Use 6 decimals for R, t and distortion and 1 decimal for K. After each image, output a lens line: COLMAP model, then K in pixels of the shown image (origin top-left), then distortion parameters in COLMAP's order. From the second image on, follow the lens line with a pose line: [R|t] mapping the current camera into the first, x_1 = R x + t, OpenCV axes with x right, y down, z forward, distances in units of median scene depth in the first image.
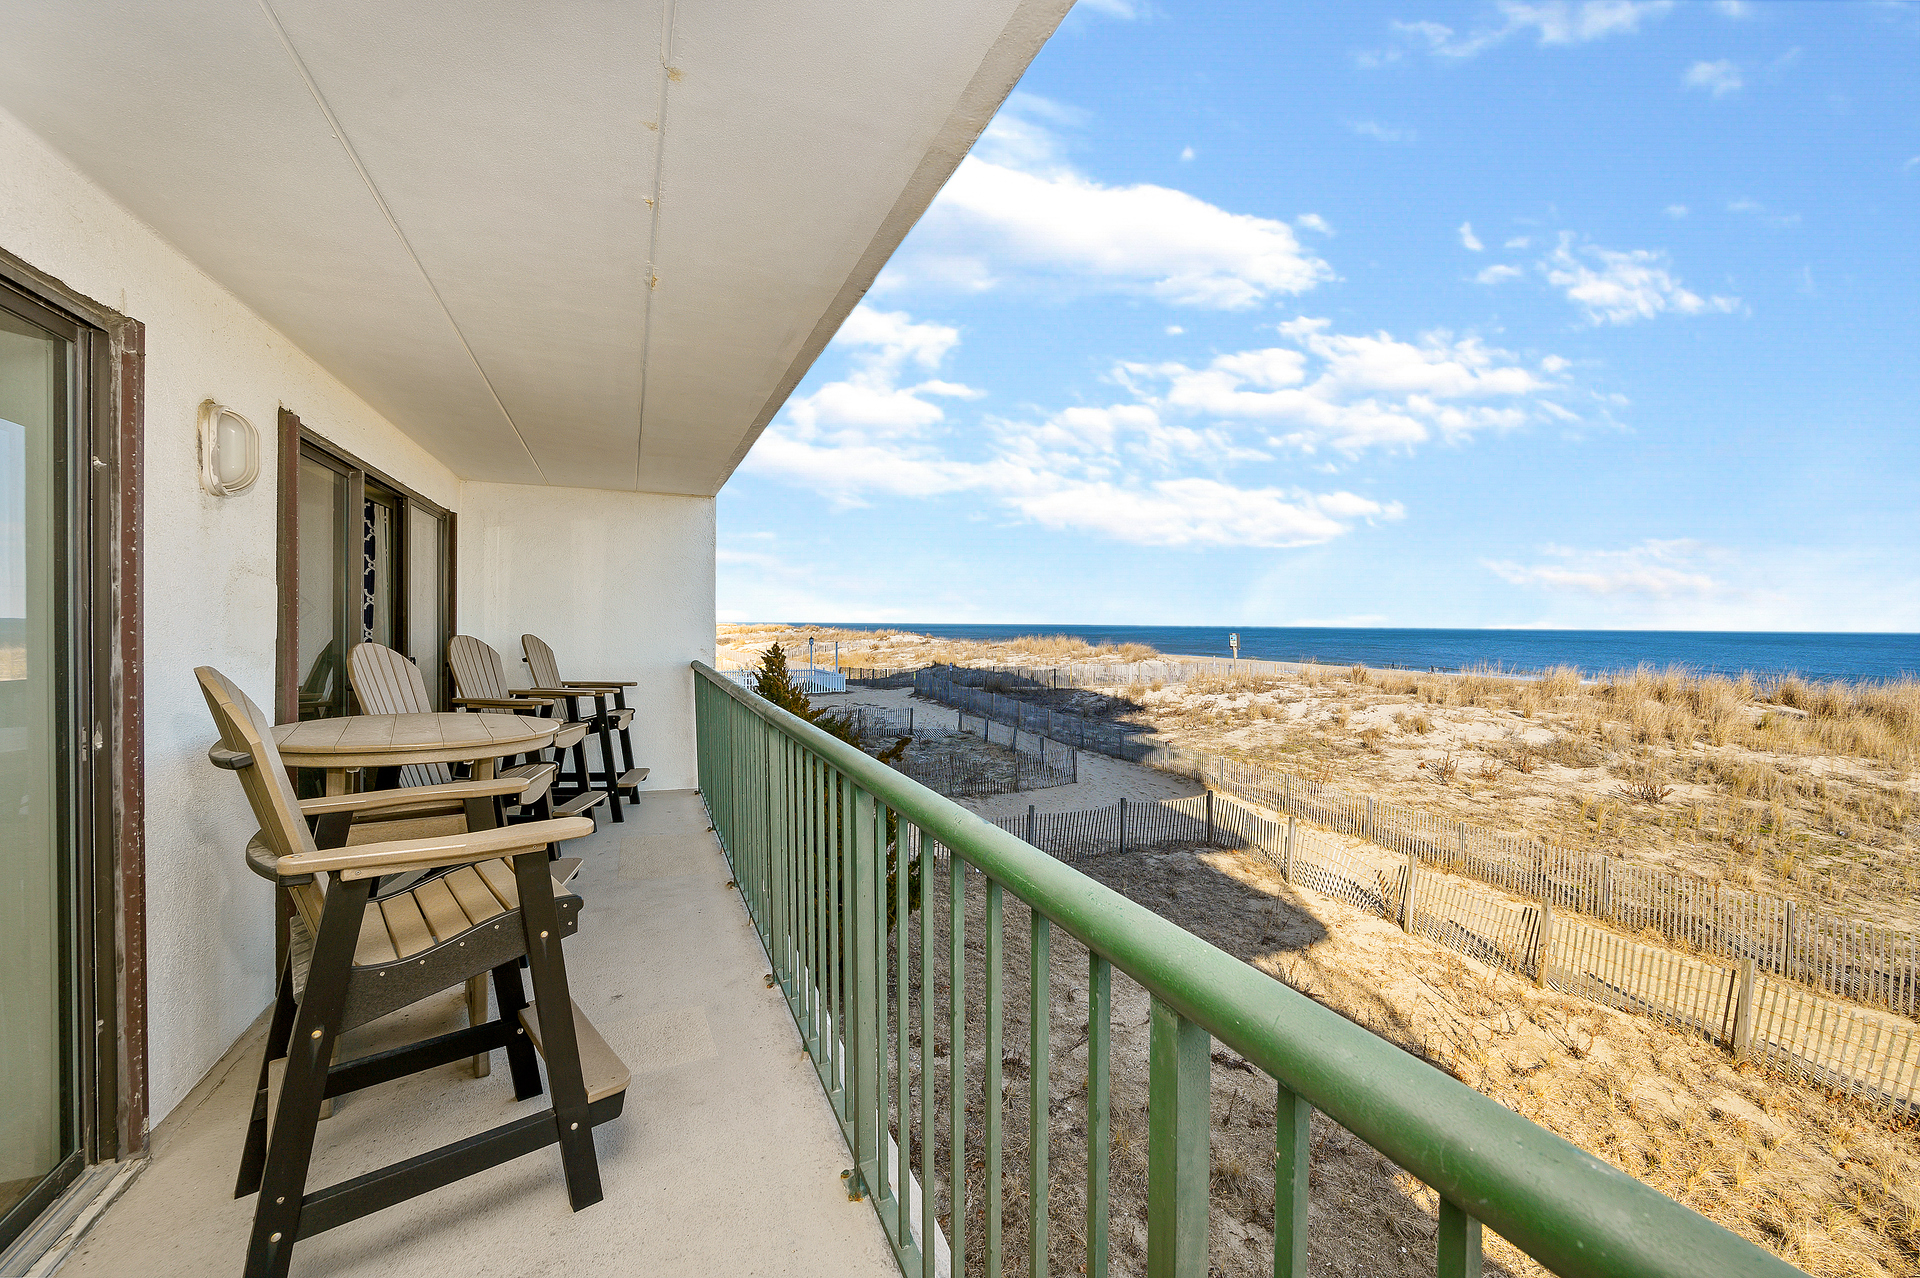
lens RADIAL K [[777.9, 0, 960.0], [0, 777.9, 639.0], [0, 0, 1]] dist [-0.002940, 0.000352]
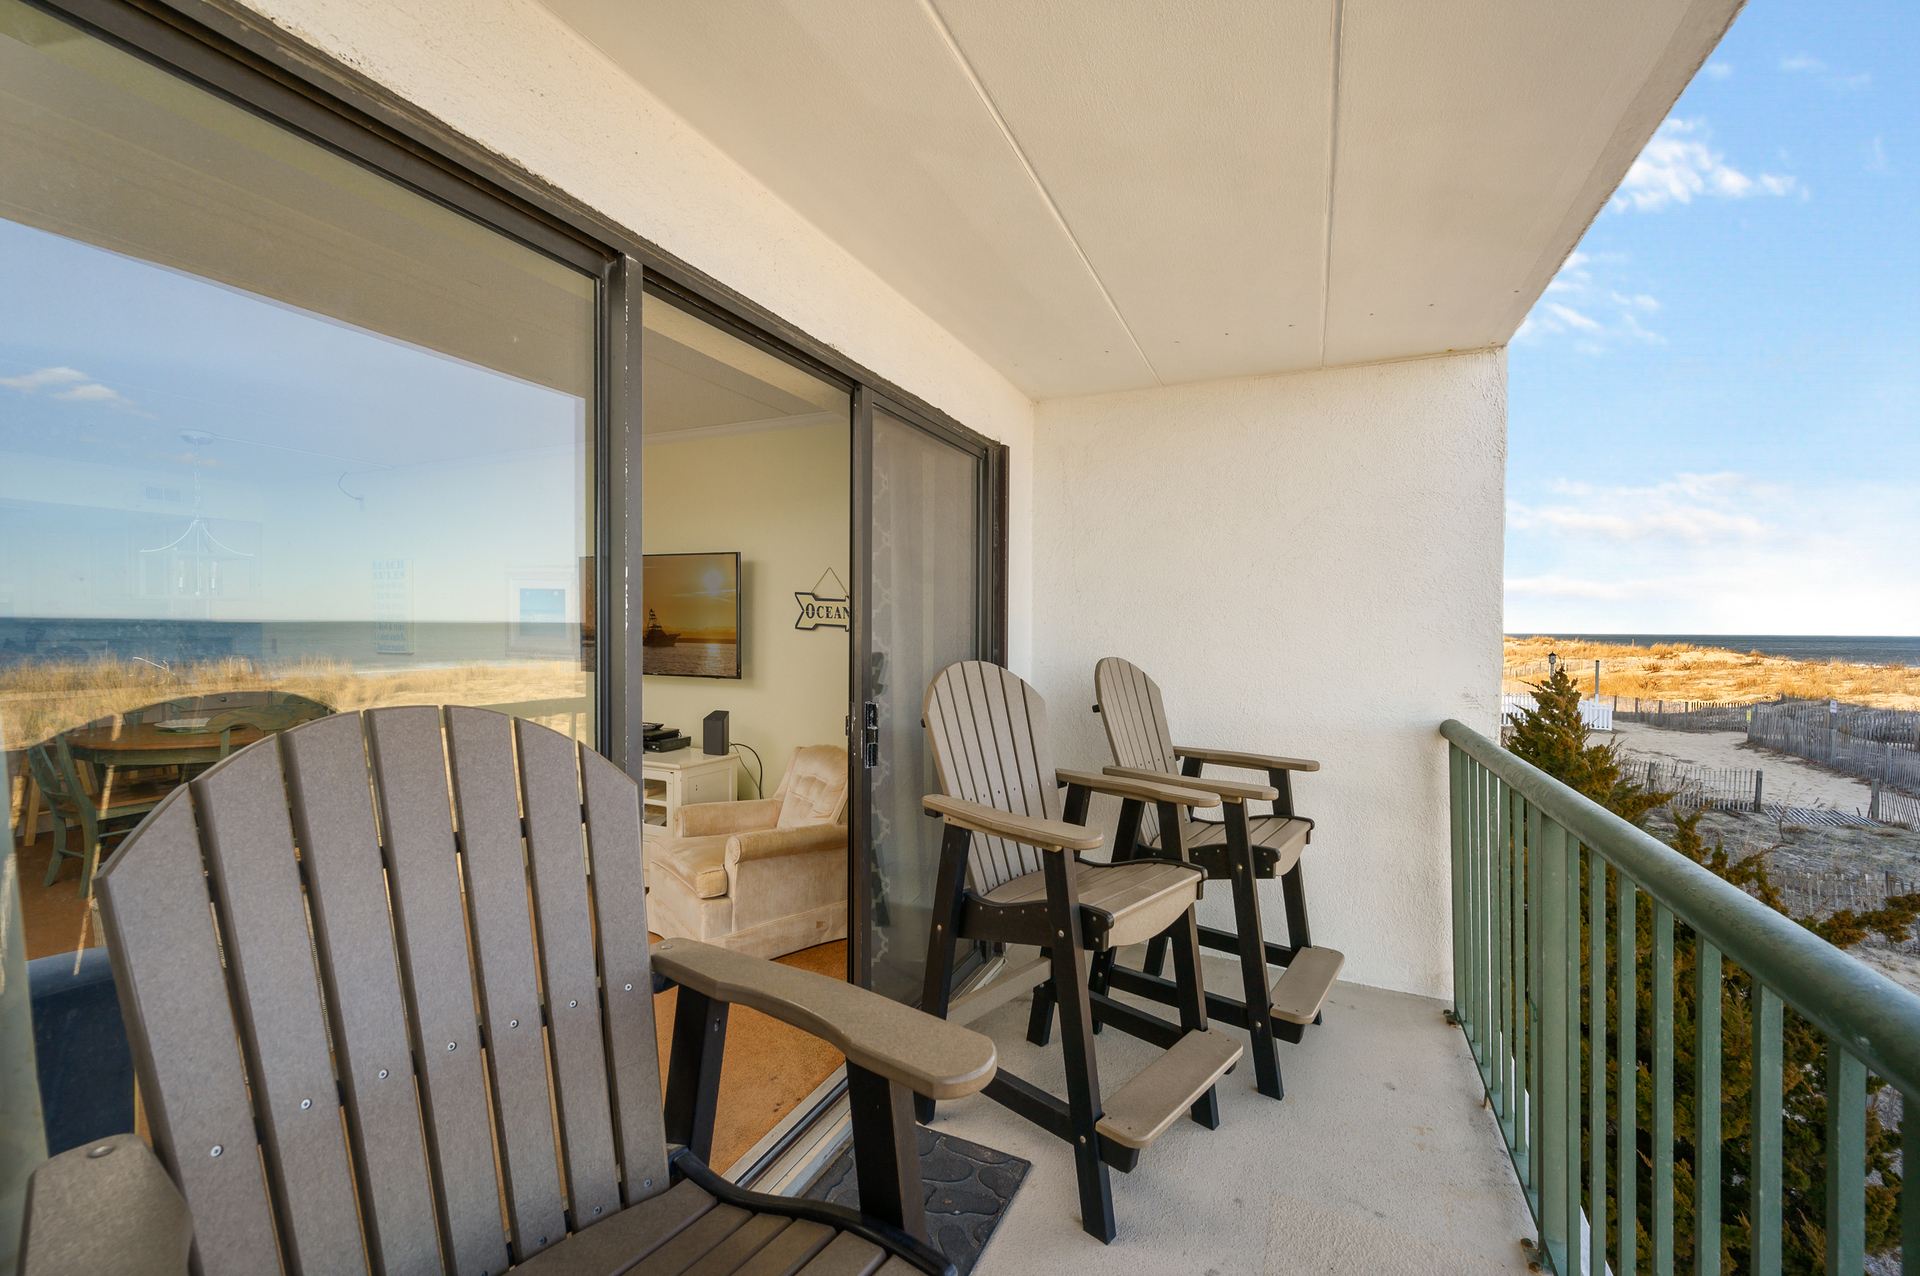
lens RADIAL K [[777.9, 0, 960.0], [0, 777.9, 638.0], [0, 0, 1]] dist [-0.002940, 0.000352]
pose [[0.679989, 0.006460, -0.733194, -0.042872], [-0.017119, 0.999828, -0.007068, -0.002407], [0.733022, 0.017358, 0.679983, 0.101788]]
